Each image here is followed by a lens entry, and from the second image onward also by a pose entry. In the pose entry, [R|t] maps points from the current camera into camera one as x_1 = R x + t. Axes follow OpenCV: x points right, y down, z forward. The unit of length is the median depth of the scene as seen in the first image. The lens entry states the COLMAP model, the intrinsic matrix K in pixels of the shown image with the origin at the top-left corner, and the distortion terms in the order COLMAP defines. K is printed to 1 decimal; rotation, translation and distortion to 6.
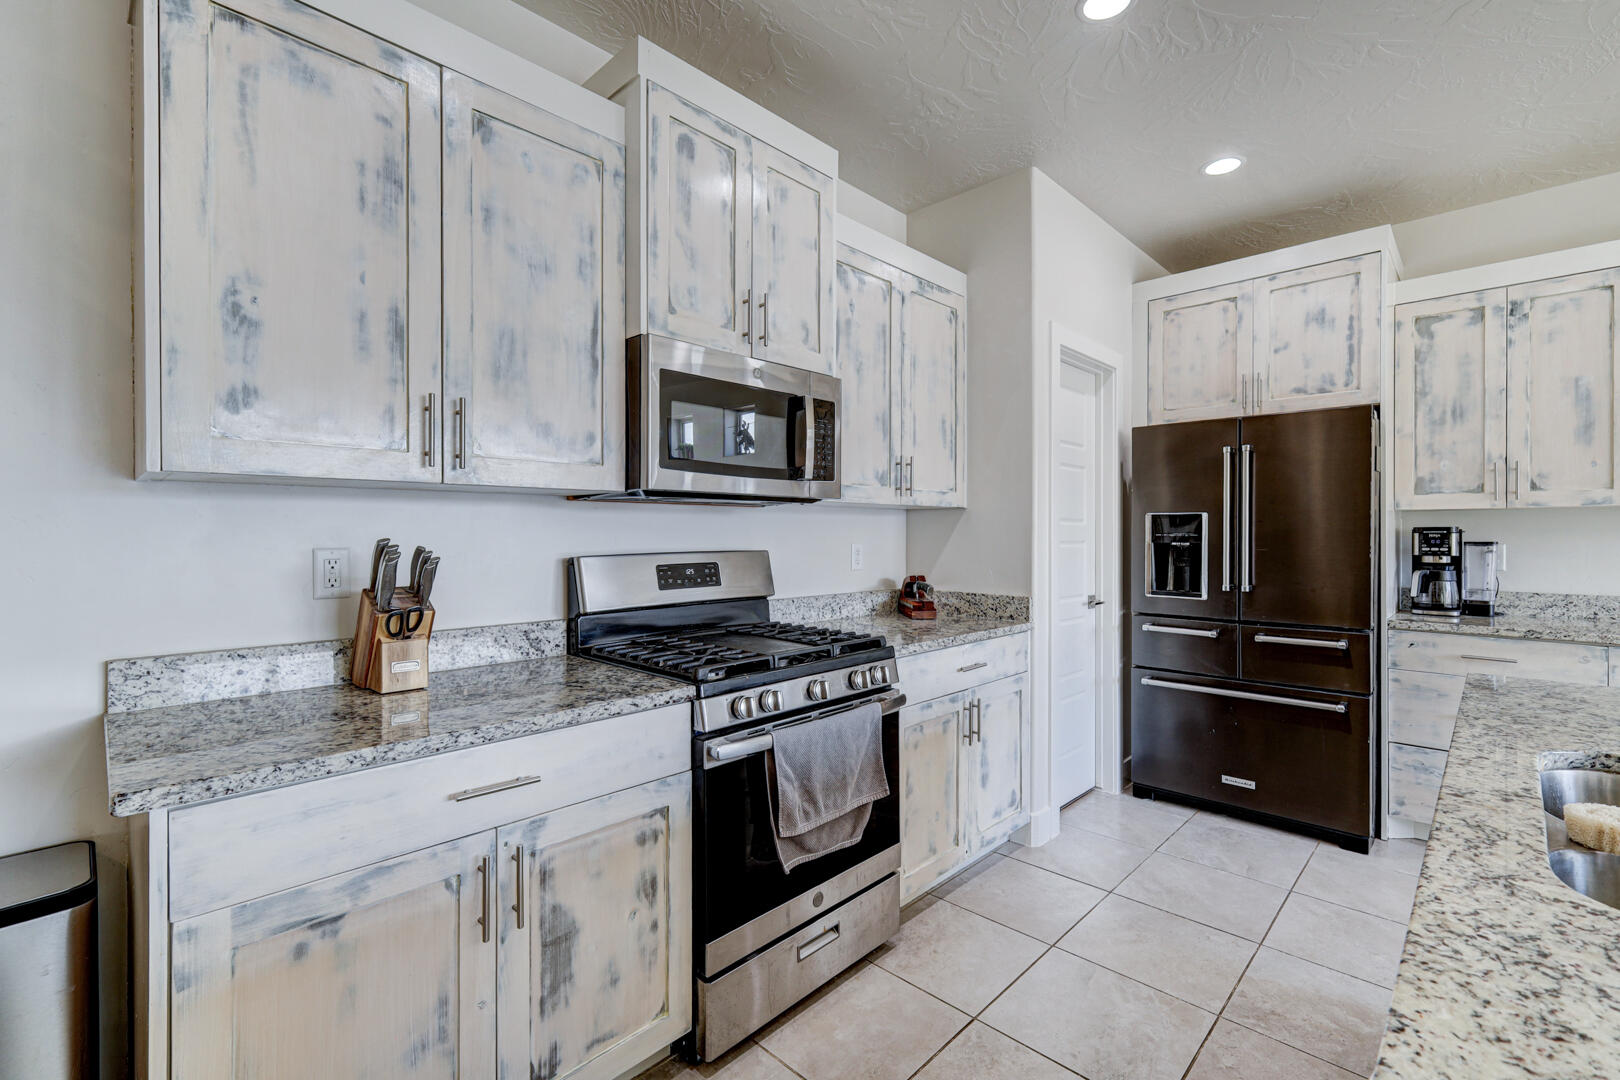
lens RADIAL K [[719.4, 0, 802.0], [0, 719.4, 535.1], [0, 0, 1]] dist [0.000802, 0.000038]
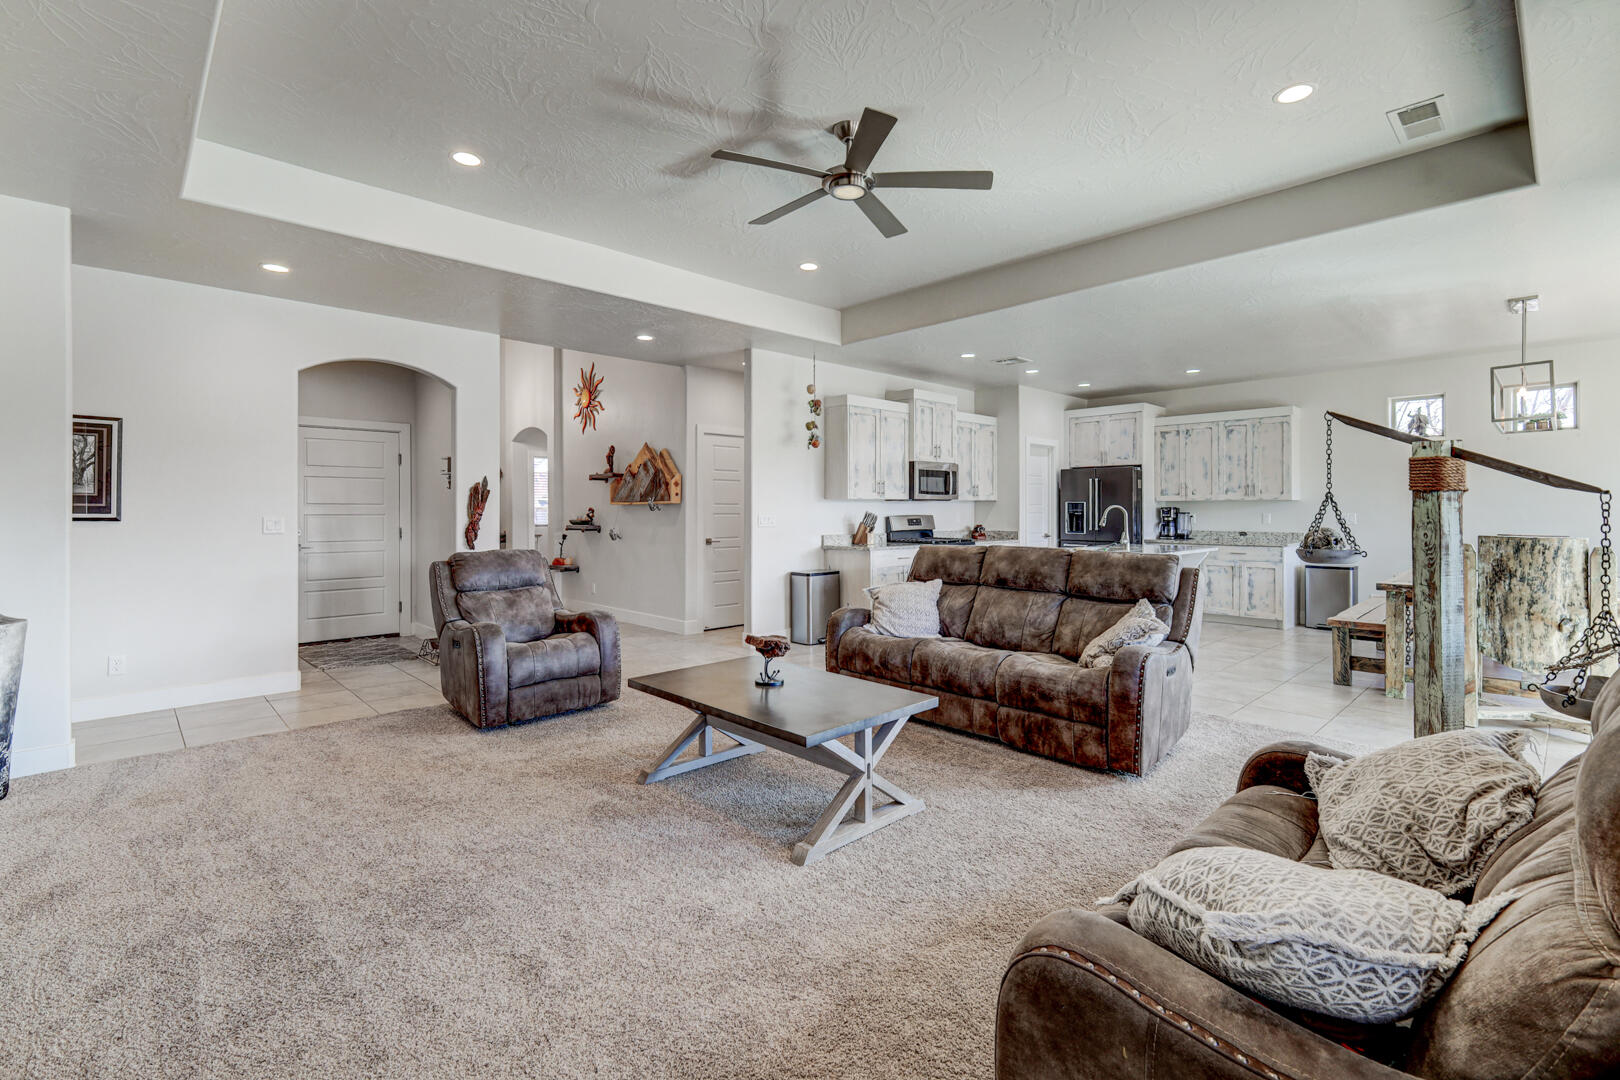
lens RADIAL K [[722.5, 0, 820.0], [0, 722.5, 511.4], [0, 0, 1]] dist [0.000633, 0.000248]
pose [[0.999439, -0.000761, -0.033494, -0.480178], [0.000749, 1.000000, -0.000363, 0.006208], [0.033494, 0.000338, 0.999439, -2.408359]]
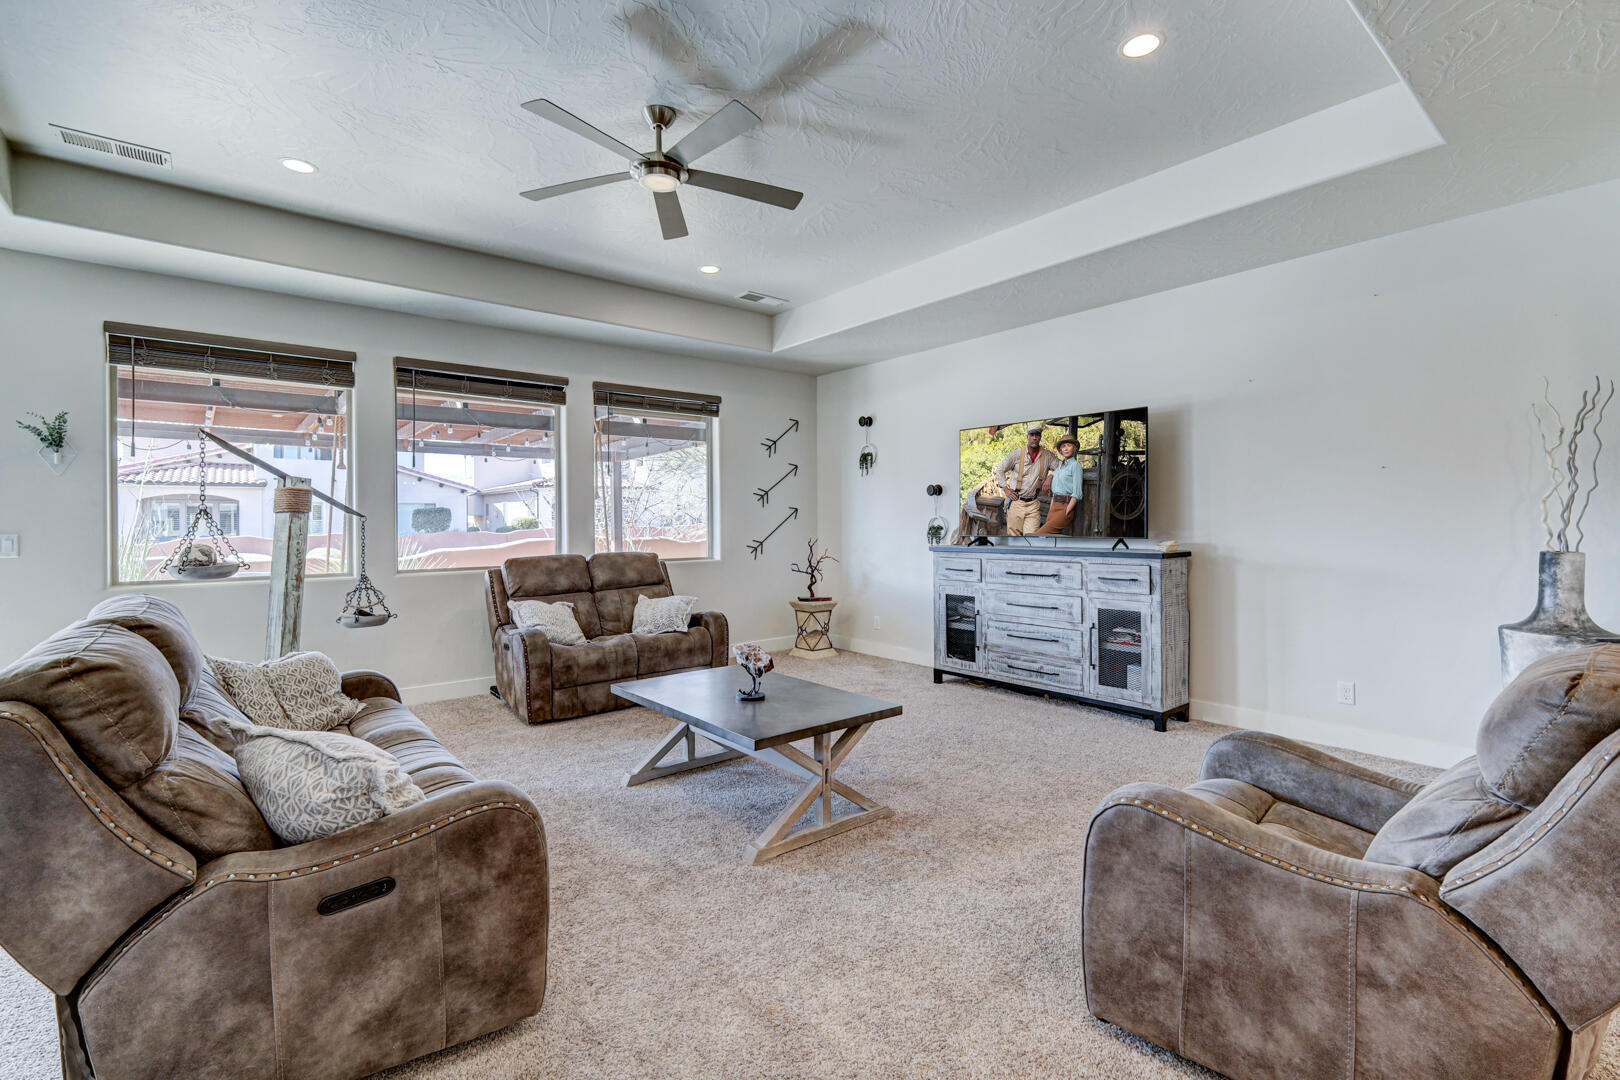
lens RADIAL K [[731.0, 0, 826.7], [0, 731.0, 523.4], [0, 0, 1]] dist [0.005049, -0.000021]
pose [[-0.993593, 0.005656, 0.112878, -0.905655], [0.006383, 0.999961, 0.006079, -0.000555], [-0.112839, 0.006761, -0.993590, 0.238441]]
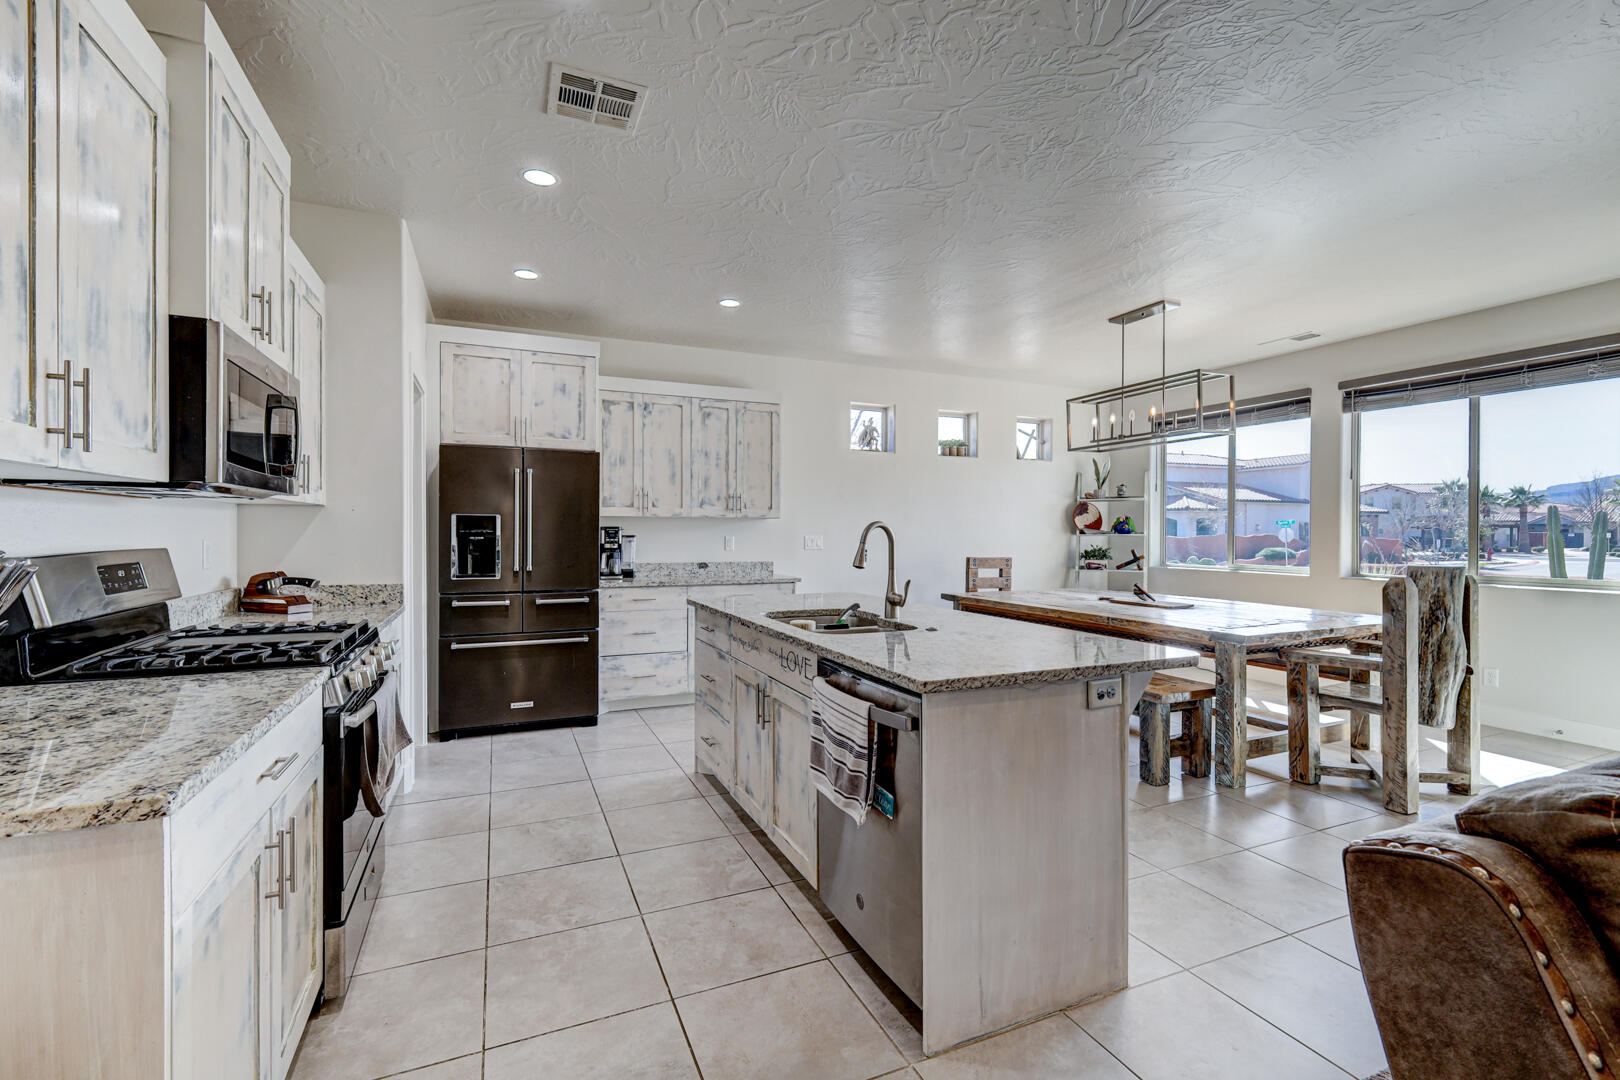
lens RADIAL K [[706.4, 0, 816.9], [0, 706.4, 537.0], [0, 0, 1]] dist [0.016157, 0.000003]
pose [[0.373020, -0.006136, 0.927803, -0.622022], [-0.000045, 0.999978, 0.006631, 0.002161], [-0.927823, -0.002515, 0.373012, -0.079083]]
